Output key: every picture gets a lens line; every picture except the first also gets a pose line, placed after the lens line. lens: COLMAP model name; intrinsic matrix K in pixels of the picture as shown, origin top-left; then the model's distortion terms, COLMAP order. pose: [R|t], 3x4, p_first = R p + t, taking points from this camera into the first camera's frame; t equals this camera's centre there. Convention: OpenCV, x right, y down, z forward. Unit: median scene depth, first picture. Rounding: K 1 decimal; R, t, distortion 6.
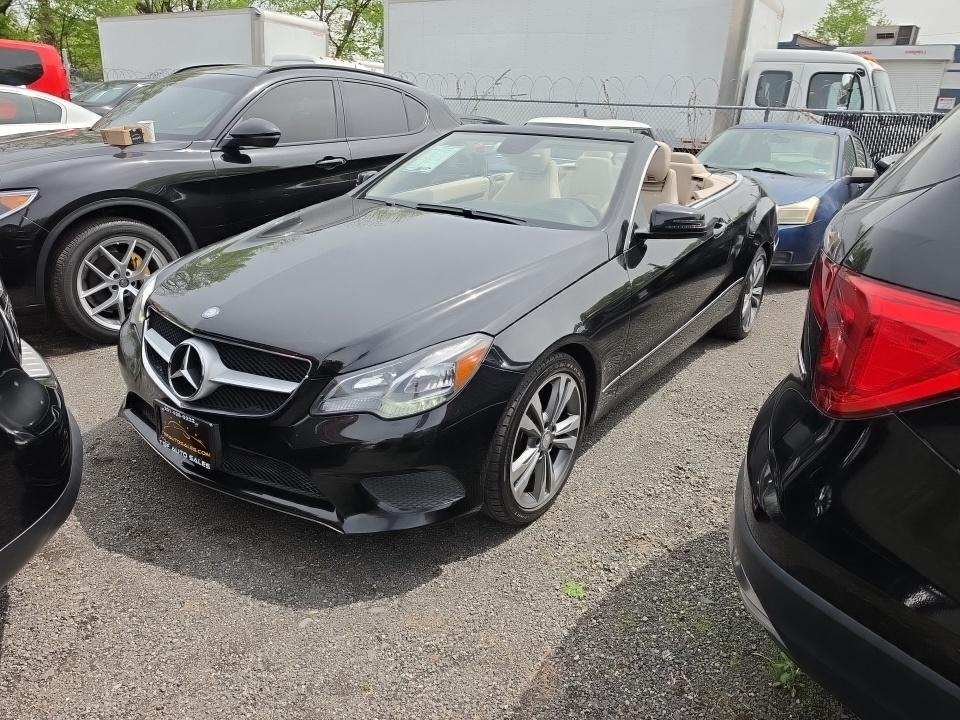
lens RADIAL K [[642.4, 0, 480.4], [0, 642.4, 379.6], [0, 0, 1]] dist [0.060794, -0.091052]
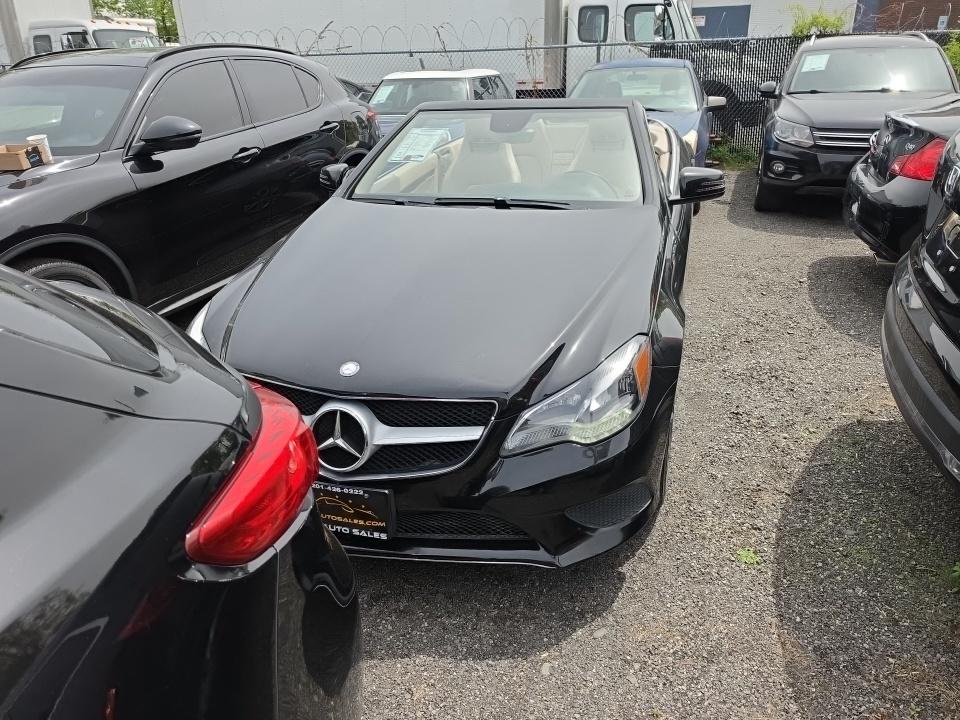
lens RADIAL K [[647.7, 0, 480.0], [0, 647.7, 360.0], [0, 0, 1]] dist [0.020463, -0.036916]
pose [[0.946756, -0.199090, 0.253016, -0.360169], [0.185529, 0.979647, 0.076624, -0.115110], [-0.263122, -0.025603, 0.964423, 0.076581]]
